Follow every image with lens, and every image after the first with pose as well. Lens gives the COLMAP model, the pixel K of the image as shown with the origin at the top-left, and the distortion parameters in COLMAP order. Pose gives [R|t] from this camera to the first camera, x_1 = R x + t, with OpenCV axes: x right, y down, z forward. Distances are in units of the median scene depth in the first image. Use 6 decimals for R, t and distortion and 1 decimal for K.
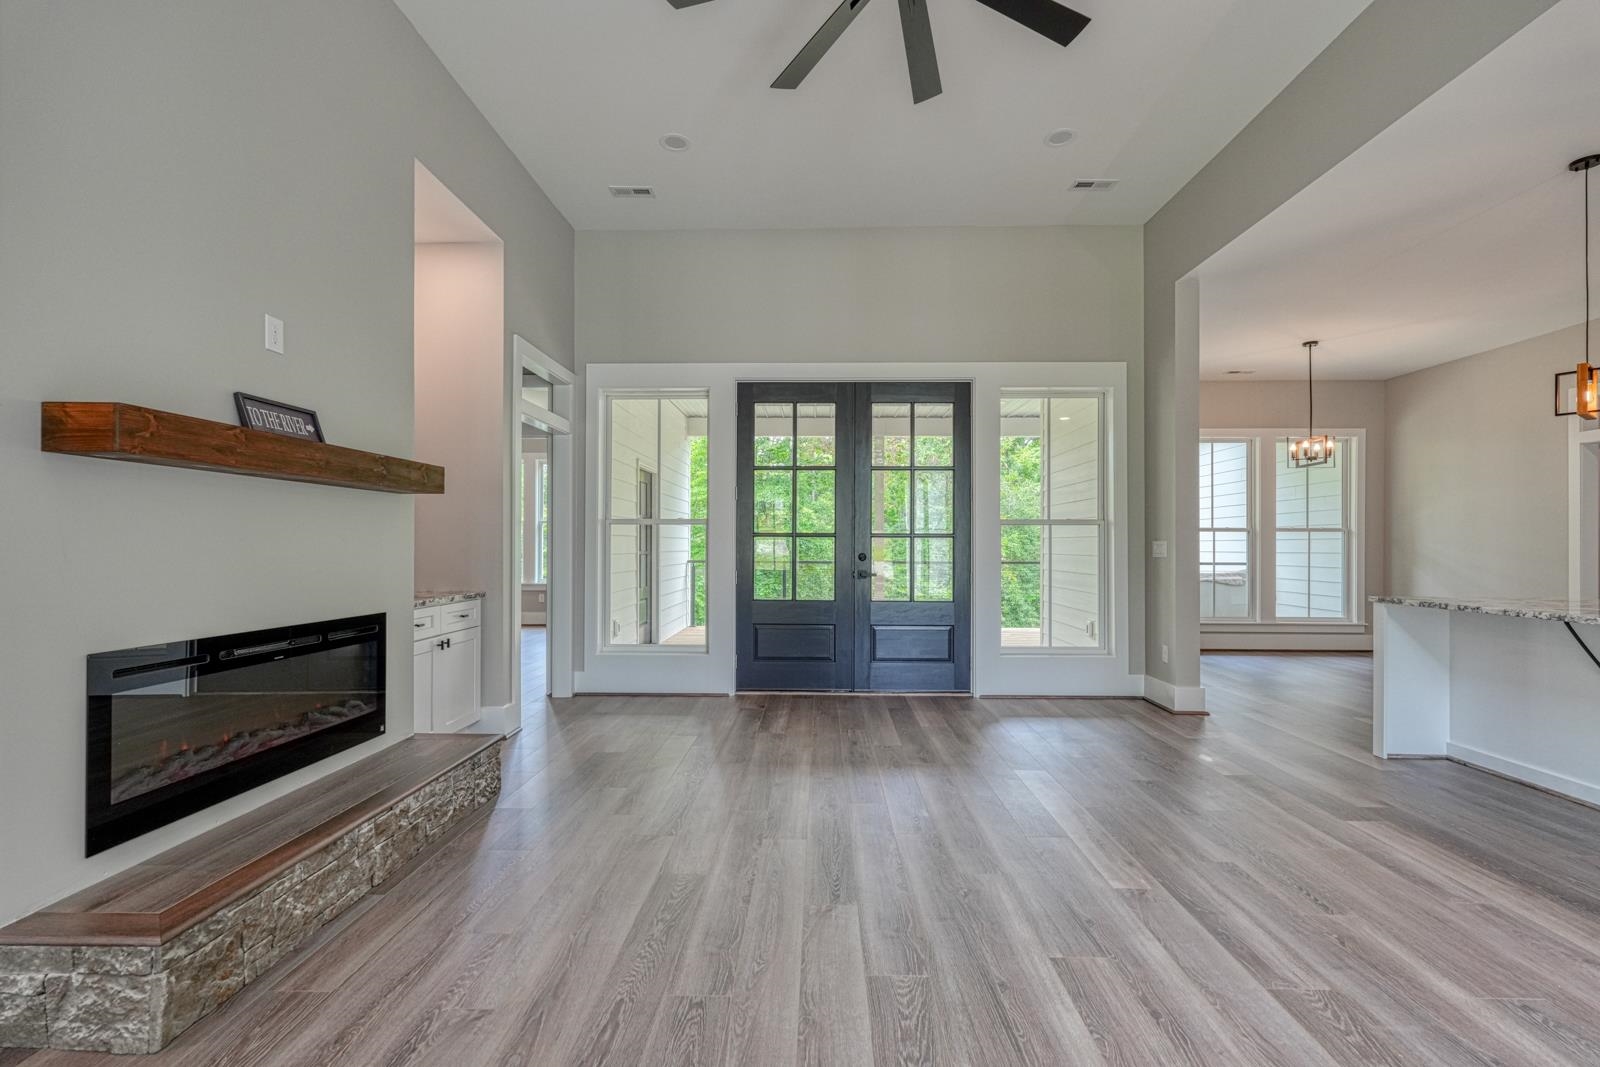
lens RADIAL K [[702.5, 0, 806.4], [0, 702.5, 541.2], [0, 0, 1]] dist [0.001650, 0.000239]
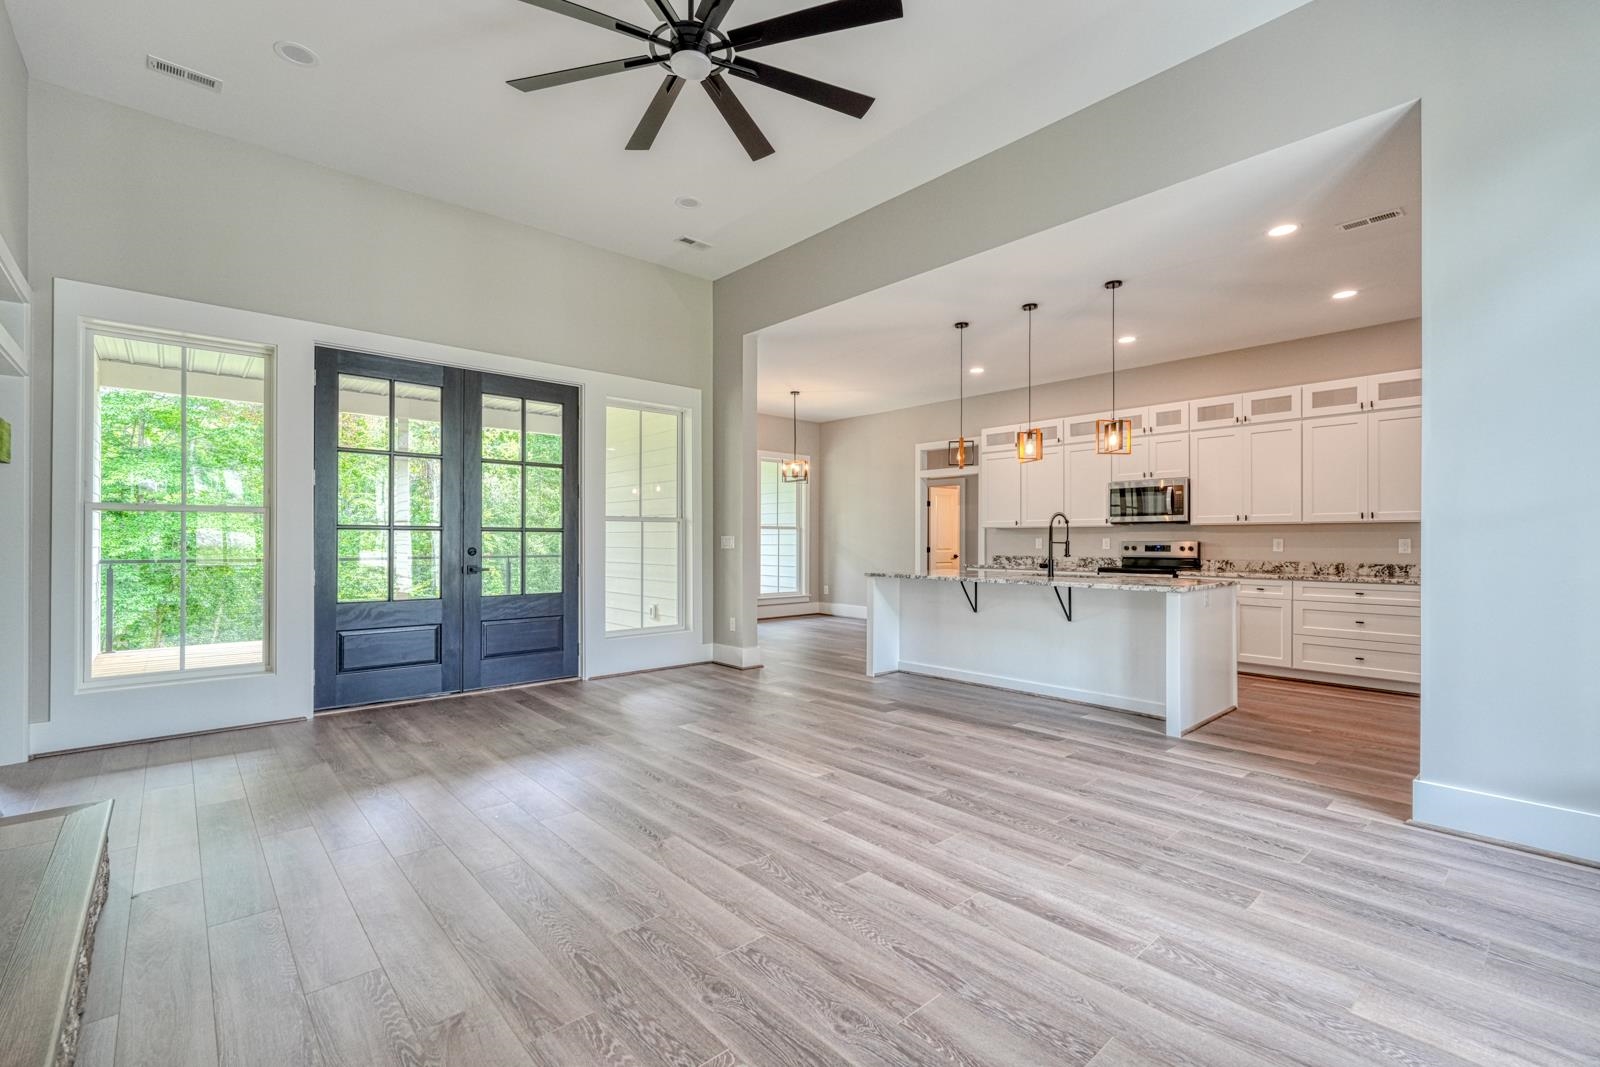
lens RADIAL K [[696.1, 0, 805.6], [0, 696.1, 540.5], [0, 0, 1]] dist [-0.000474, 0.000048]
pose [[0.728221, -0.001283, 0.685341, -0.267933], [-0.004378, 0.999969, 0.006524, -0.000966], [-0.685329, -0.007752, 0.728193, -0.011665]]
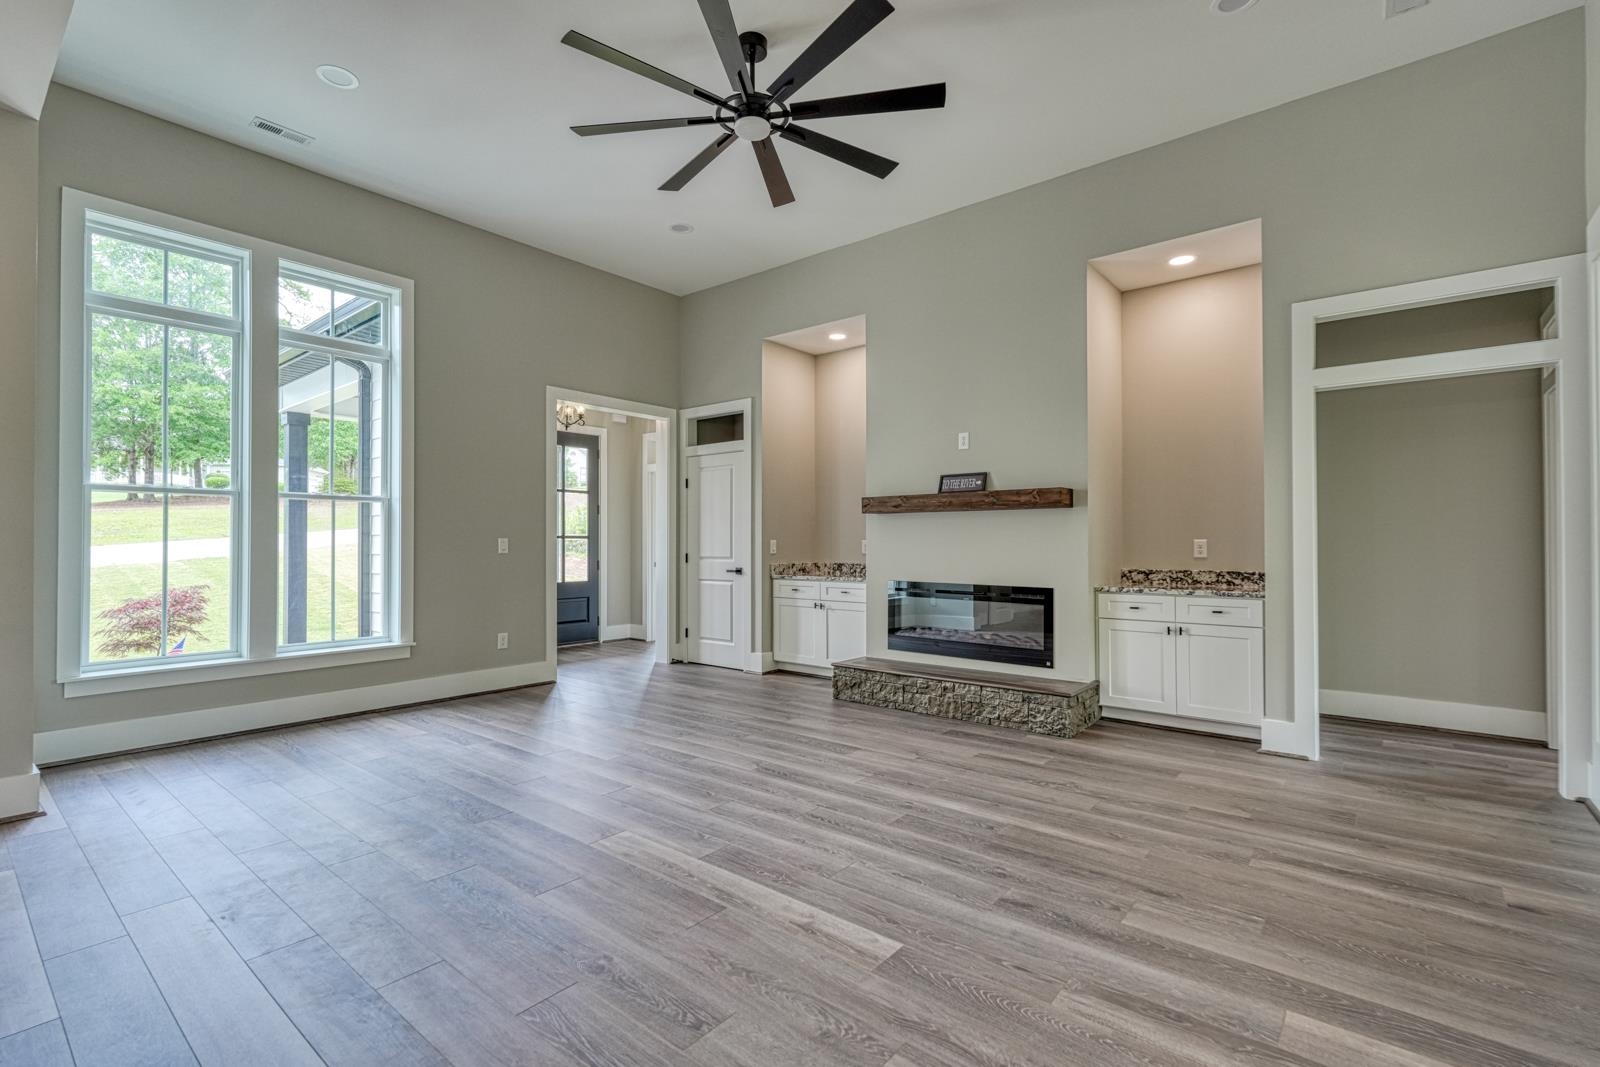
lens RADIAL K [[707.9, 0, 800.0], [0, 707.9, 533.5], [0, 0, 1]] dist [0.000159, 0.000209]
pose [[-0.612933, -0.018876, -0.789909, 0.576917], [0.005867, 0.999578, -0.028438, 0.015051], [0.790113, -0.022065, -0.612564, 0.942943]]
